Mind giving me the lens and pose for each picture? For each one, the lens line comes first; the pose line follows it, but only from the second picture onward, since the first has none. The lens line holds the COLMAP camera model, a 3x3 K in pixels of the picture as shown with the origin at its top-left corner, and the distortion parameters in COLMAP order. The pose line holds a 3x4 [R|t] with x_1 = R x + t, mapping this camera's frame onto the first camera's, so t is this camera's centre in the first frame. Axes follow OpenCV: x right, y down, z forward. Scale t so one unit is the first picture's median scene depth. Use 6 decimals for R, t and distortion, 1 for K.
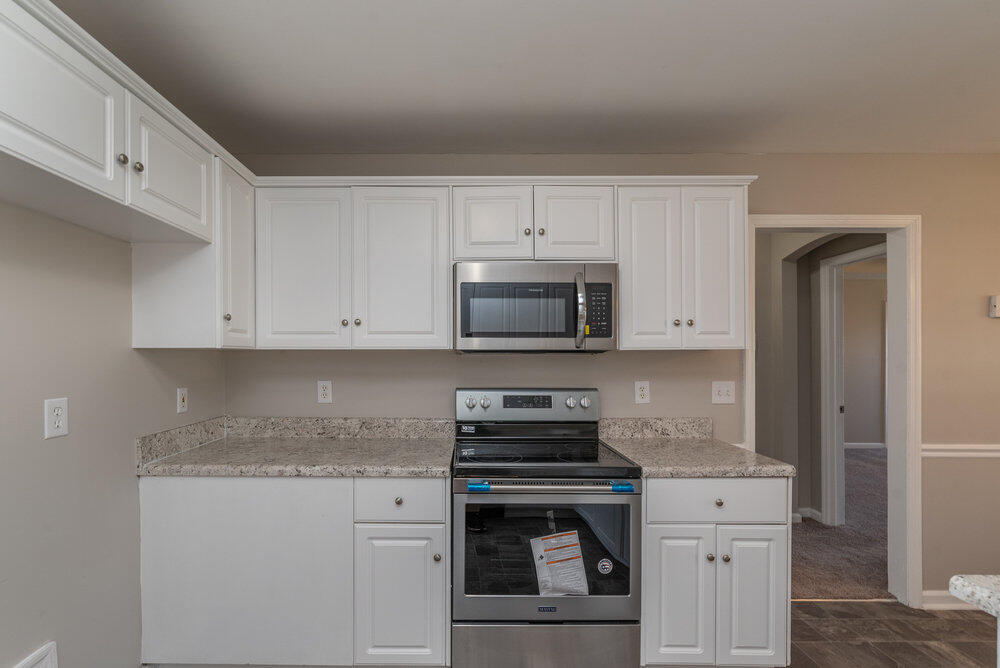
lens RADIAL K [[452.7, 0, 483.4], [0, 452.7, 355.2], [0, 0, 1]] dist [0.001221, 0.000464]
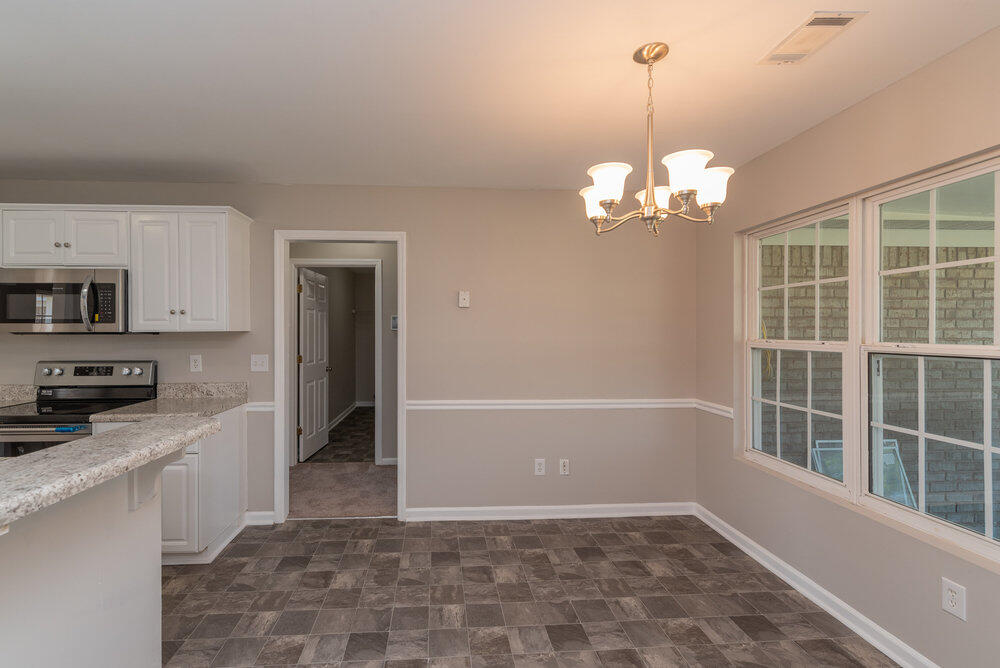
lens RADIAL K [[450.7, 0, 494.7], [0, 450.7, 333.6], [0, 0, 1]] dist [0.000442, 0.000053]
pose [[0.998511, -0.002238, 0.054506, 1.173158], [0.002227, 0.999997, 0.000265, -0.004216], [-0.054507, -0.000143, 0.998513, -0.368251]]
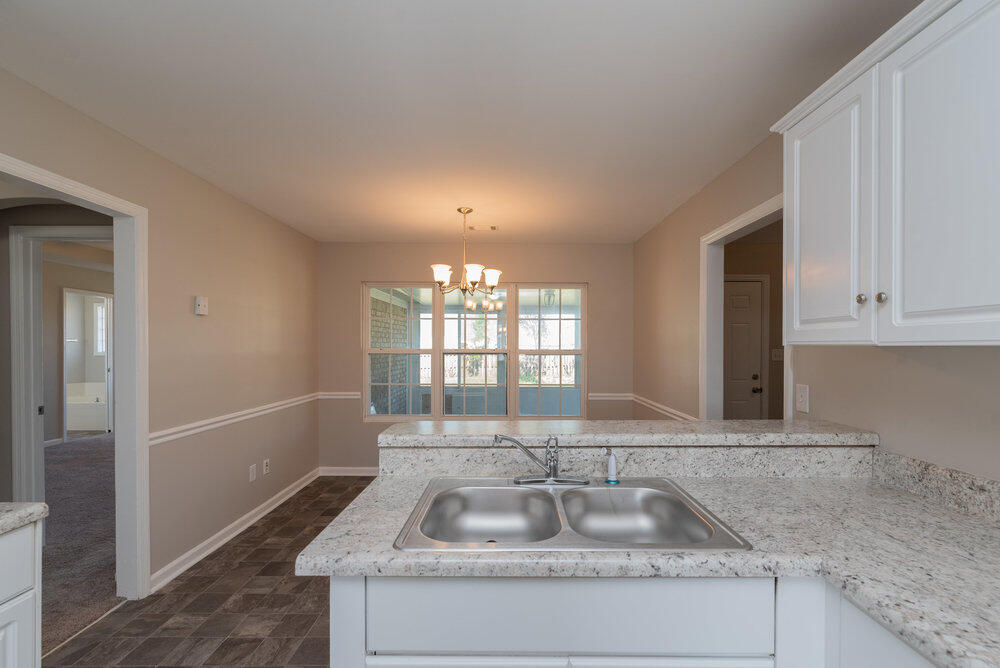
lens RADIAL K [[435.4, 0, 497.2], [0, 435.4, 347.1], [0, 0, 1]] dist [0.000697, 0.000088]
pose [[0.023907, -0.006934, 0.999690, 0.005632], [-0.003169, 0.999970, 0.007011, -0.008727], [-0.999709, -0.003336, 0.023884, 0.196751]]
